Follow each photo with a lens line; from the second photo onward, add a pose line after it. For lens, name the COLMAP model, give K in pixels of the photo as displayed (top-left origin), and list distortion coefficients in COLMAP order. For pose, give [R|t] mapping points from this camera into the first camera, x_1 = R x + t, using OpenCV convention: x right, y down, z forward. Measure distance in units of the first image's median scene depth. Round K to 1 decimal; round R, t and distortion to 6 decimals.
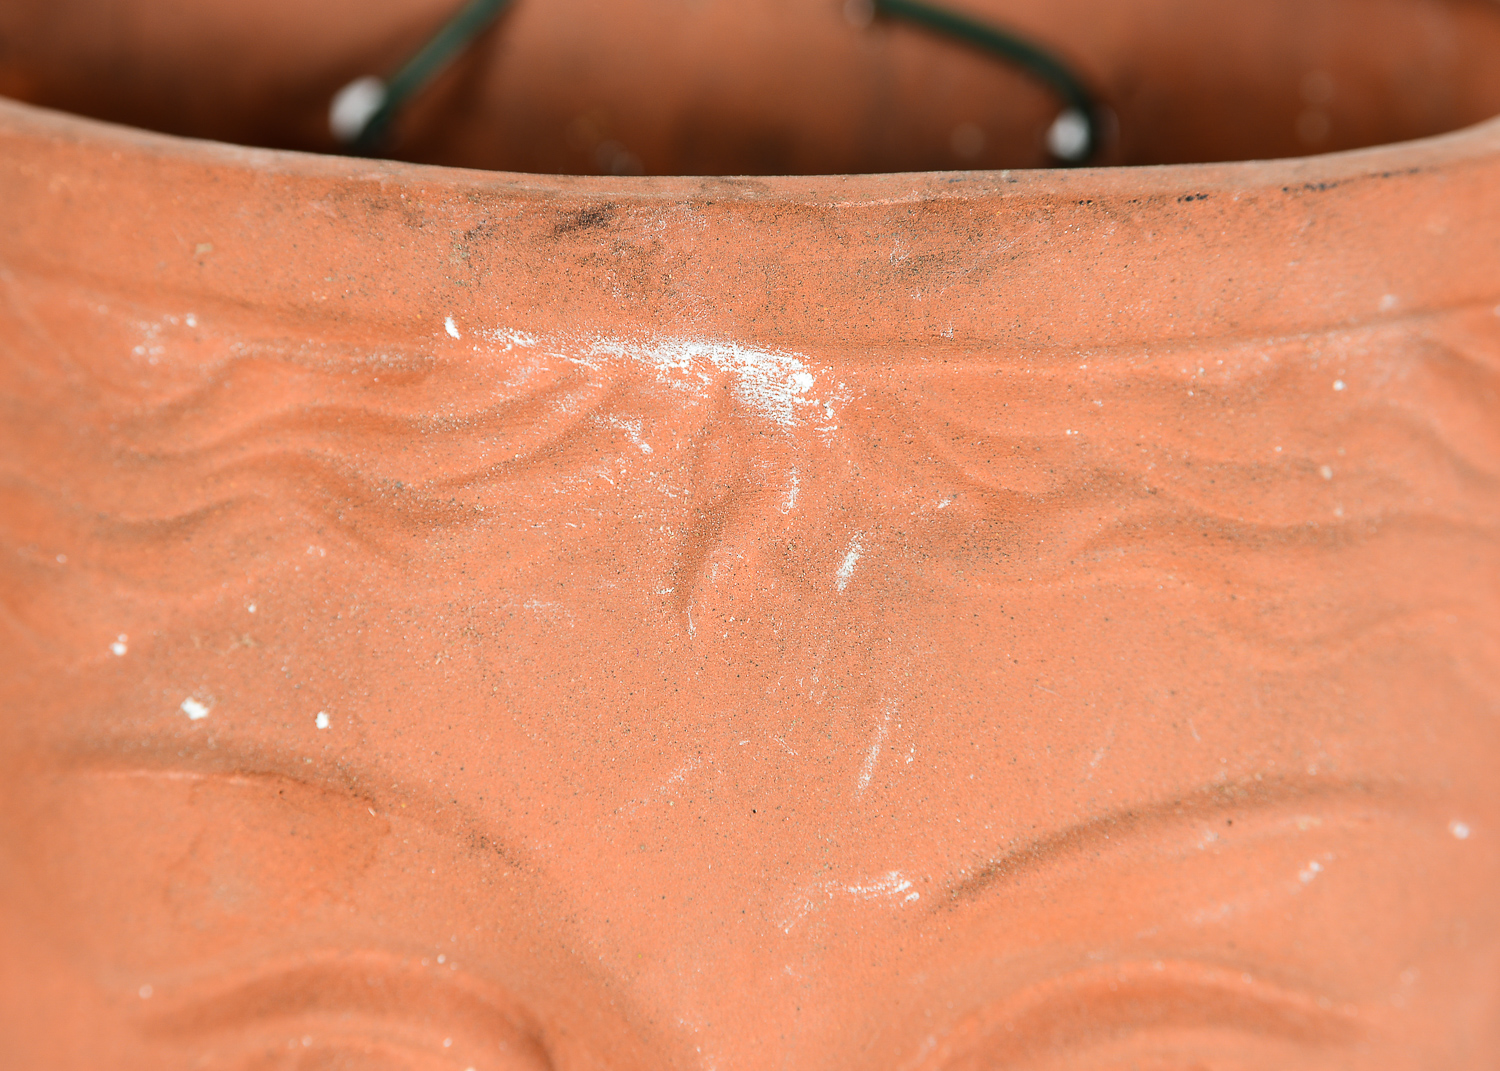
lens RADIAL K [[4177.5, 0, 747.3], [0, 4177.5, 537.4], [0, 0, 1]] dist [-0.273881, 0.000000]
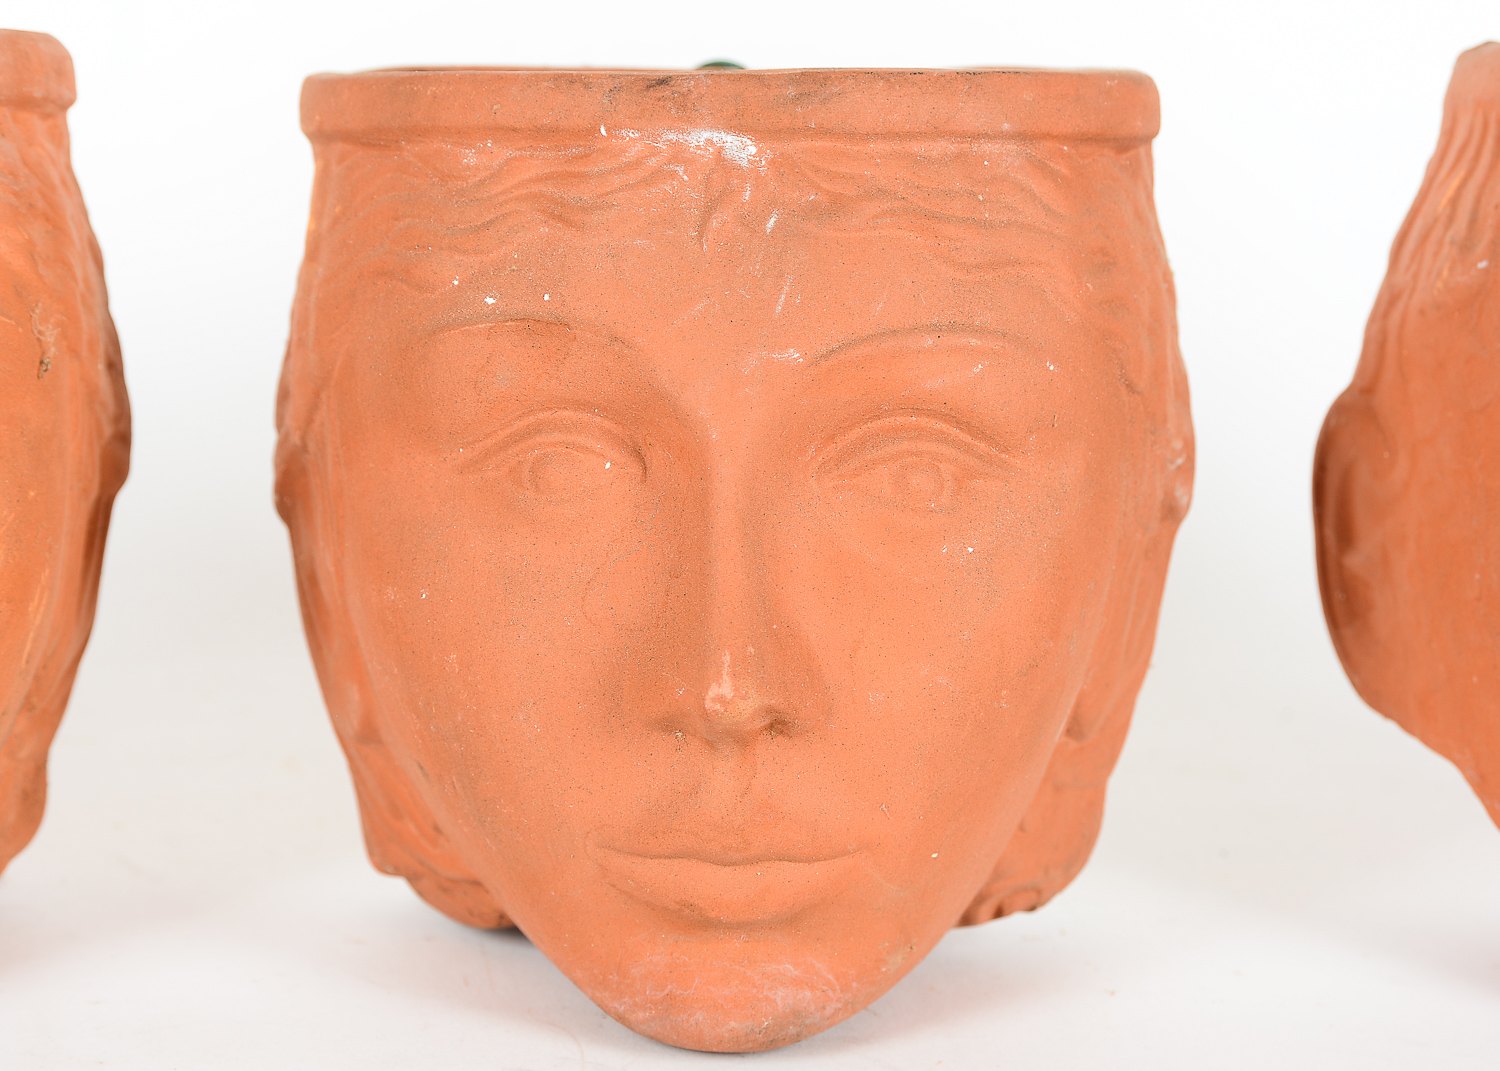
lens RADIAL K [[4177.5, 0, 749.0], [0, 4177.5, 533.3], [0, 0, 1]] dist [-0.273881, 0.000000]
pose [[0.999776, -0.009014, -0.019174, 0.054577], [0.004762, 0.977425, -0.211227, 0.668789], [0.020645, 0.211089, 0.977249, -1.250740]]
